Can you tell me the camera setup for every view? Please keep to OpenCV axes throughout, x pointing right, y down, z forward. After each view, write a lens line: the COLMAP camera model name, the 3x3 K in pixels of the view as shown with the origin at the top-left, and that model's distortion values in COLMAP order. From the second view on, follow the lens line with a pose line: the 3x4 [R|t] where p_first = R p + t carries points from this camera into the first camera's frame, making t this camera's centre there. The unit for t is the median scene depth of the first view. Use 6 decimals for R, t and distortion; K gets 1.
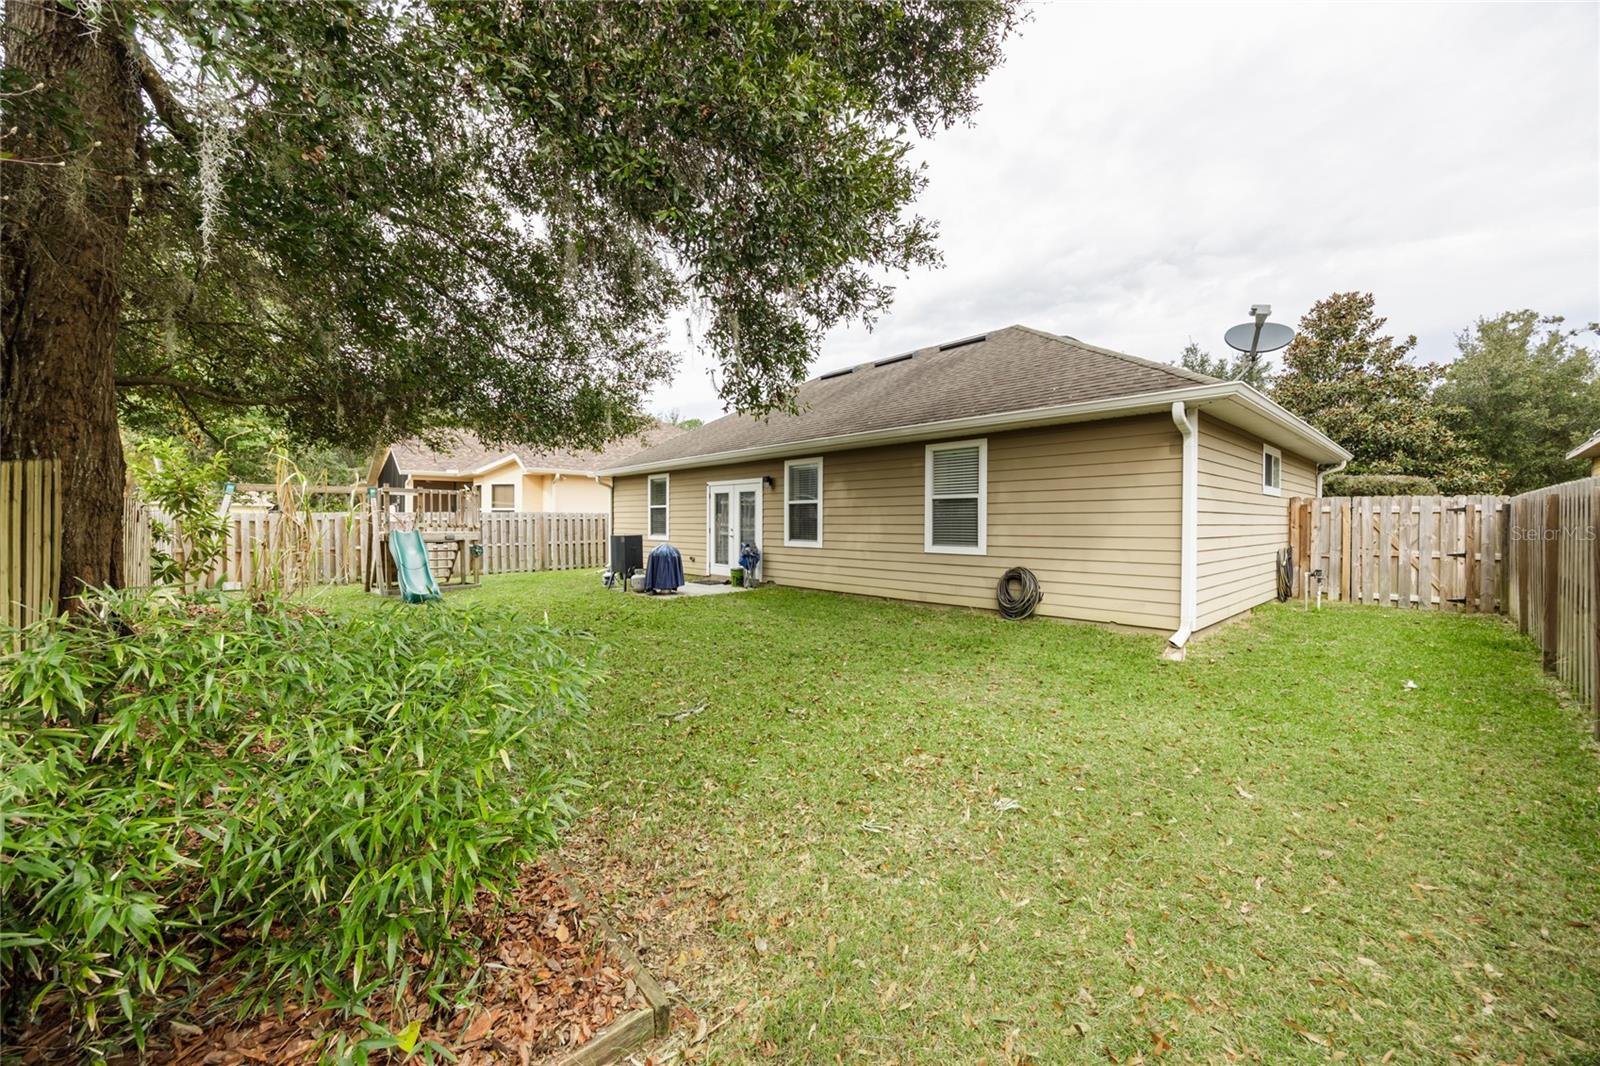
lens RADIAL K [[611.3, 0, 803.5], [0, 611.3, 525.3], [0, 0, 1]] dist [-0.000526, -0.000065]
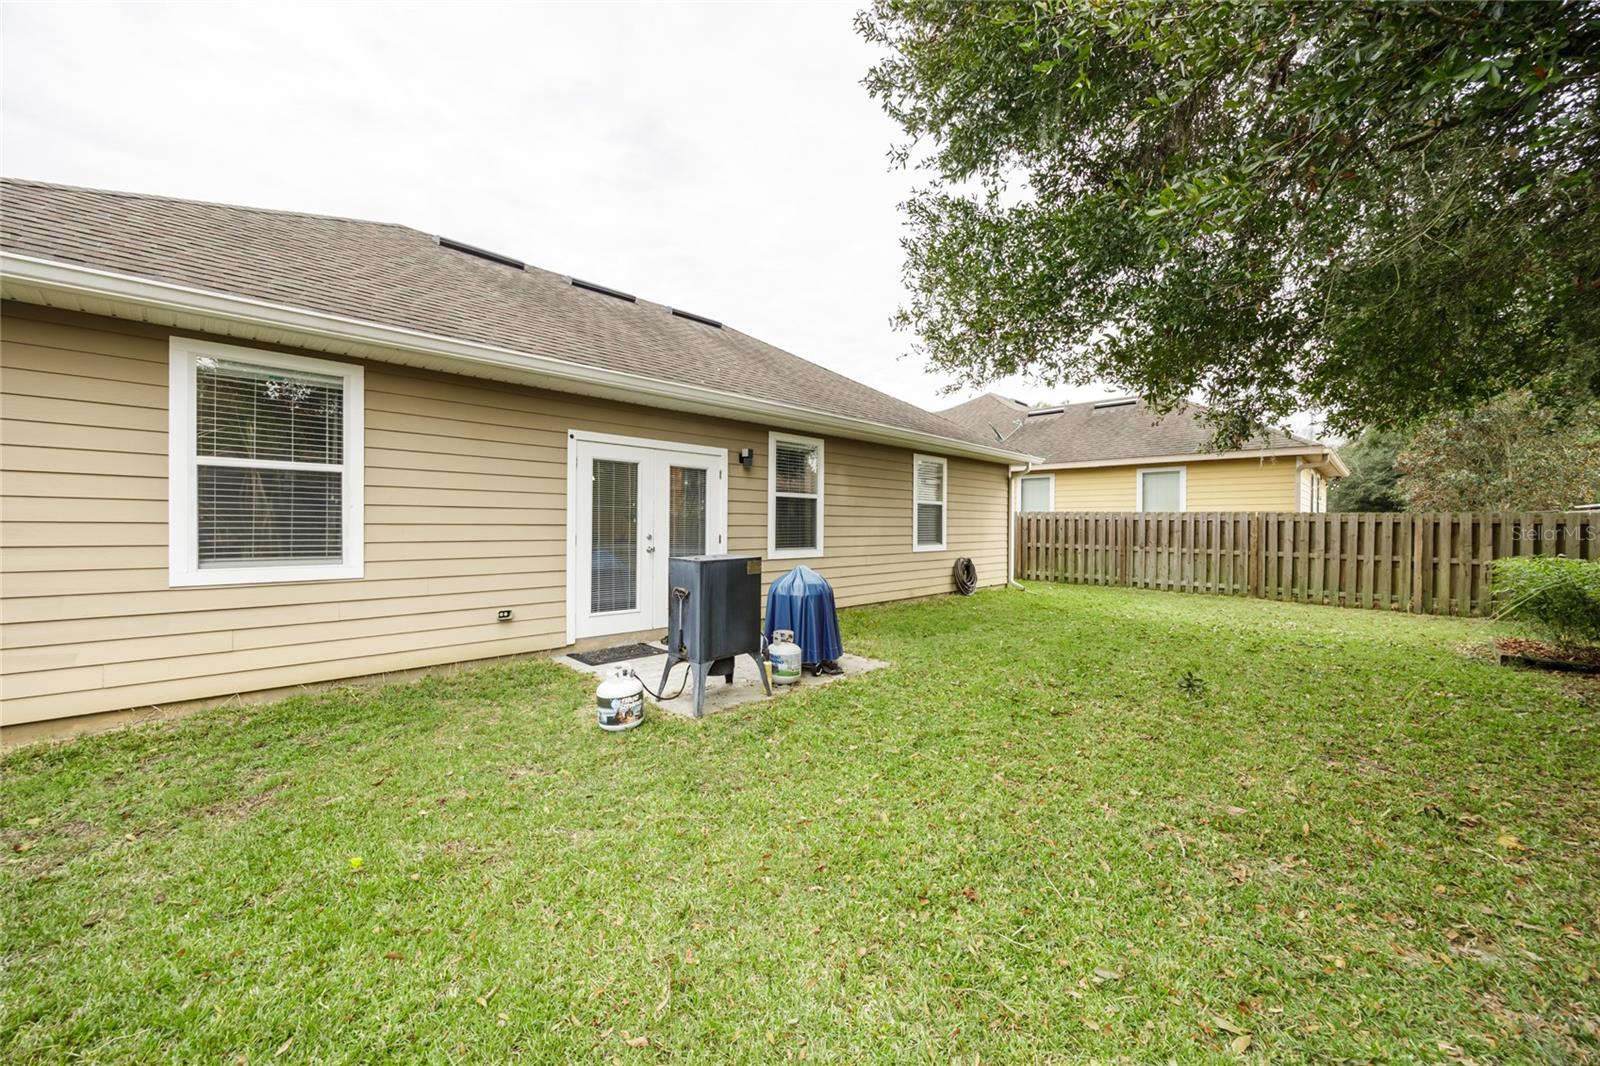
lens RADIAL K [[611.3, 0, 797.3], [0, 611.3, 531.3], [0, 0, 1]] dist [-0.000526, -0.000065]
pose [[-0.049432, -0.015542, 0.998657, -0.706109], [-0.002999, 0.999877, 0.015412, -0.007051], [-0.998773, -0.002233, -0.049472, 1.015710]]
